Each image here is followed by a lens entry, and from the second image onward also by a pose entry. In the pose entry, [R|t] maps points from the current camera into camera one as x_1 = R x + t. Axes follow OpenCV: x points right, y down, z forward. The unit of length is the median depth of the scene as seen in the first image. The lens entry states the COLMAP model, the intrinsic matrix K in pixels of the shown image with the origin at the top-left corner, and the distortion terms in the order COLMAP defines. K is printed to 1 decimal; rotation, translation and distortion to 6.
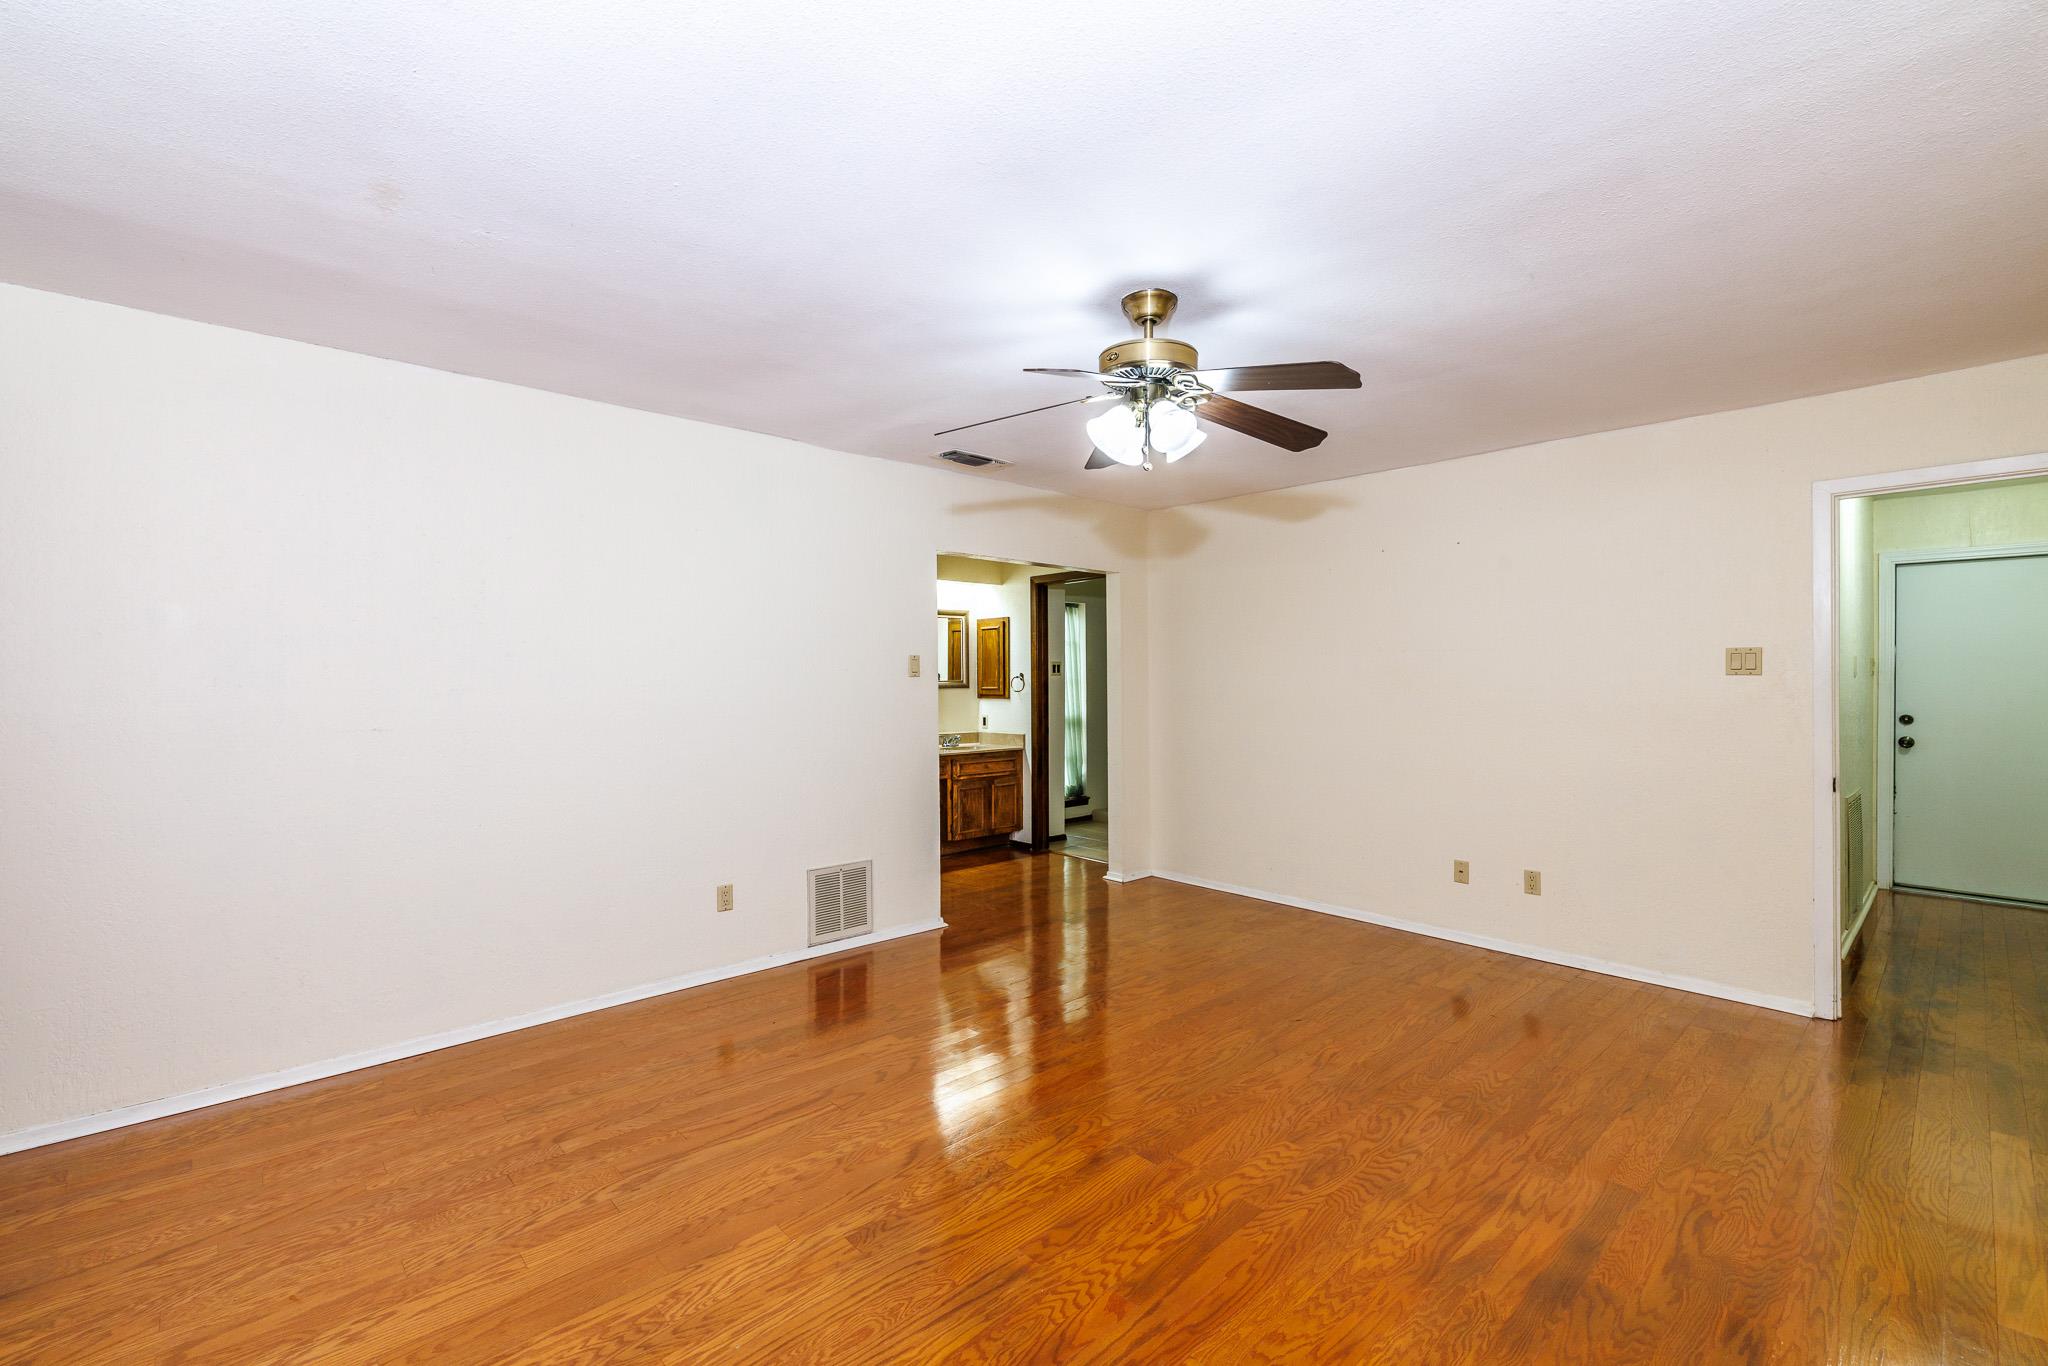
lens RADIAL K [[894.1, 0, 1025.1], [0, 894.1, 677.8], [0, 0, 1]] dist [0.004050, 0.000108]
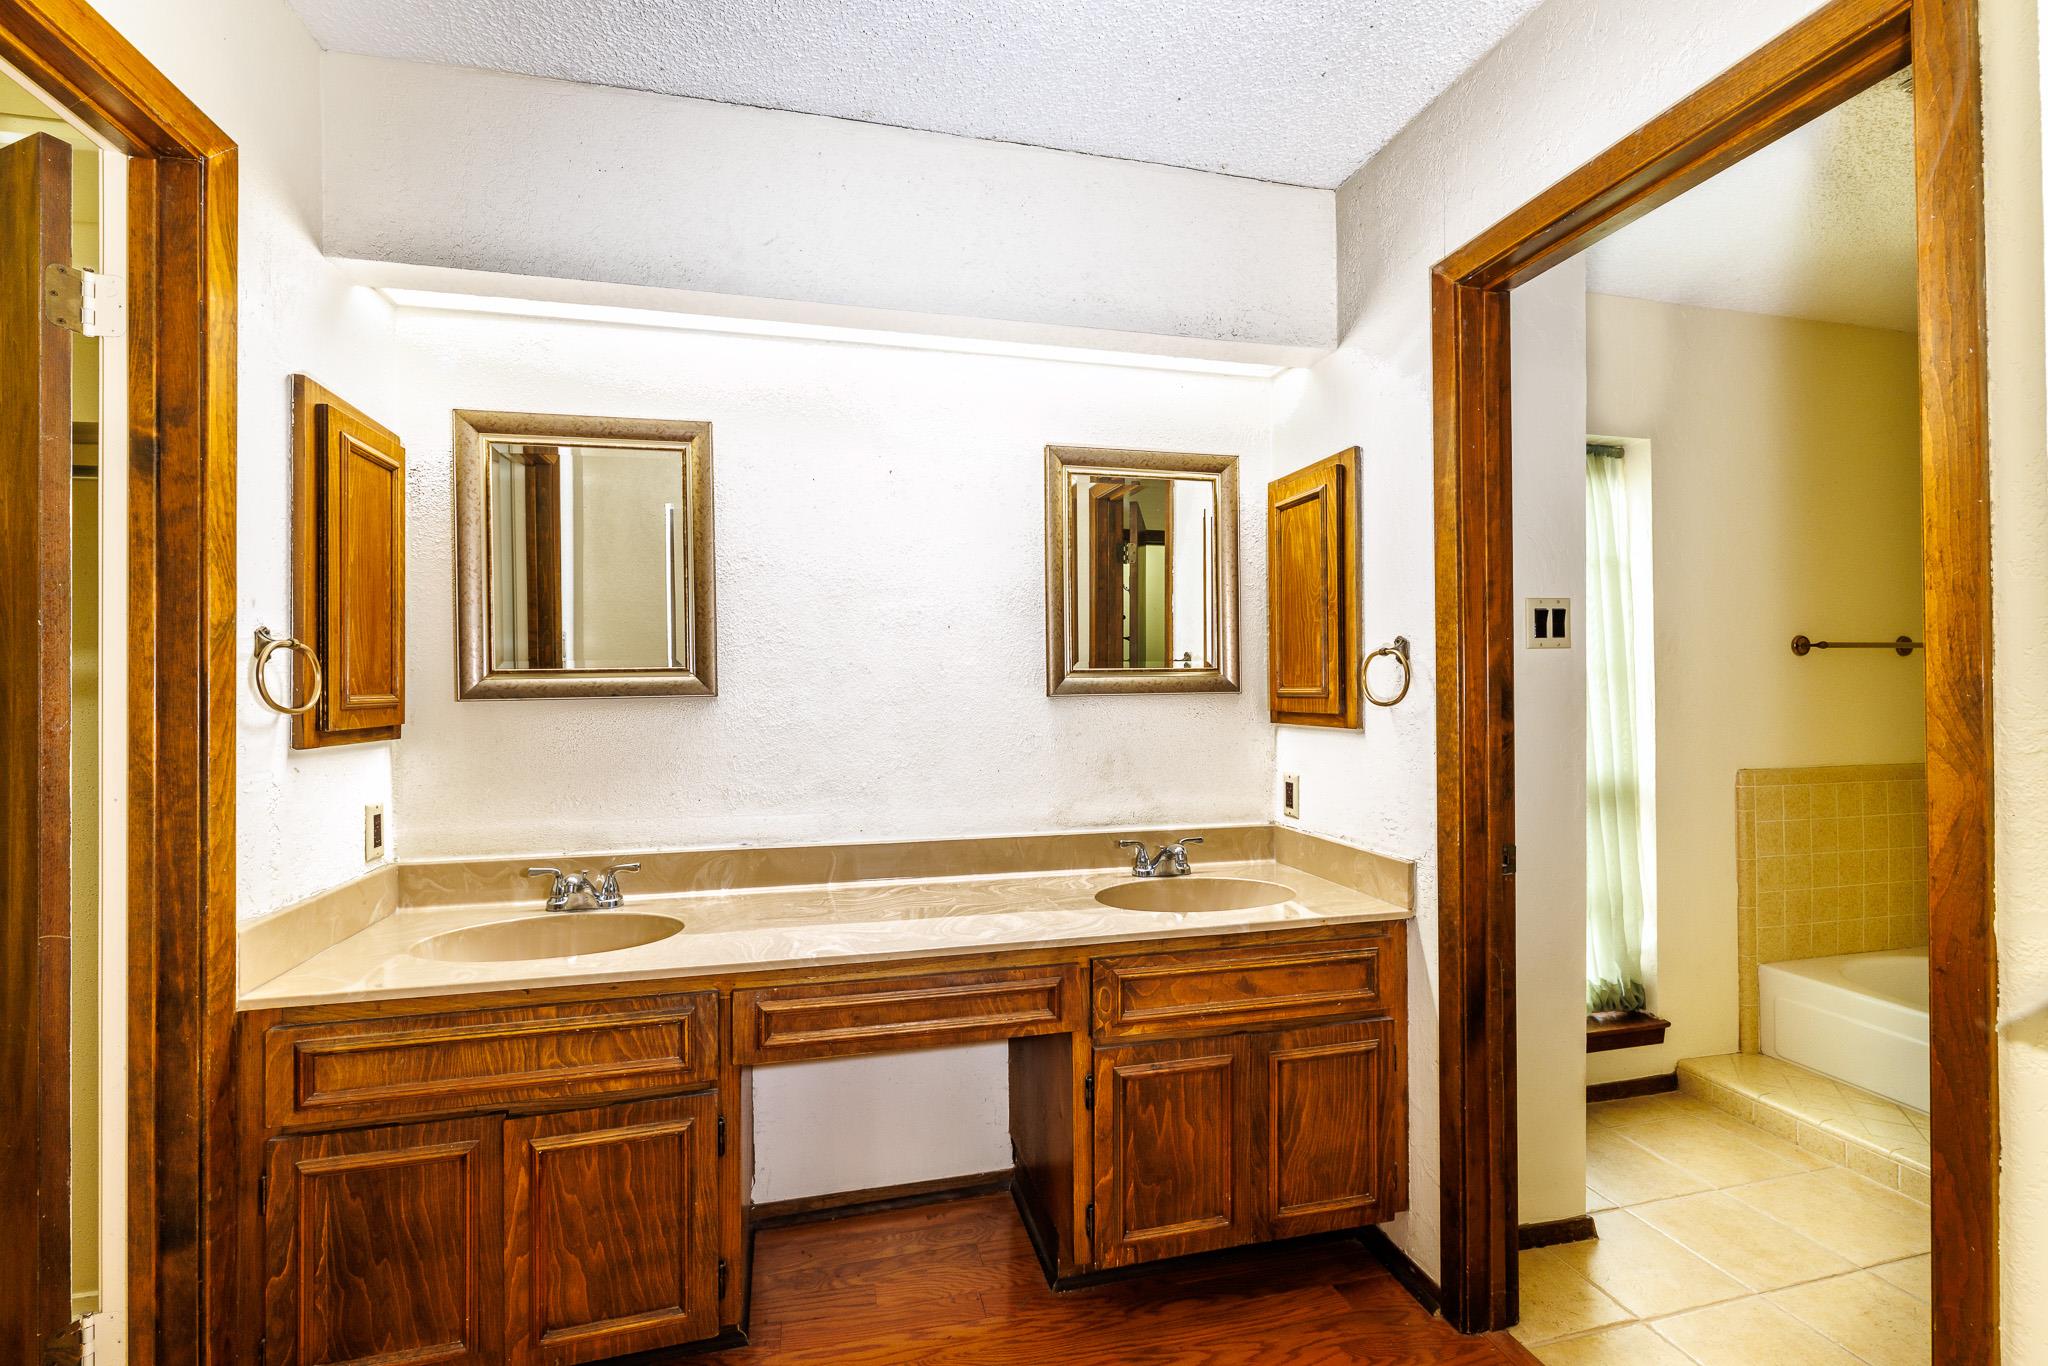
lens RADIAL K [[894.1, 0, 1026.5], [0, 894.1, 671.0], [0, 0, 1]] dist [0.004050, 0.000108]
pose [[0.877321, -0.004986, -0.479877, 0.026237], [-0.002272, 0.999892, -0.014542, 0.009399], [0.479898, 0.013848, 0.877215, 0.694148]]
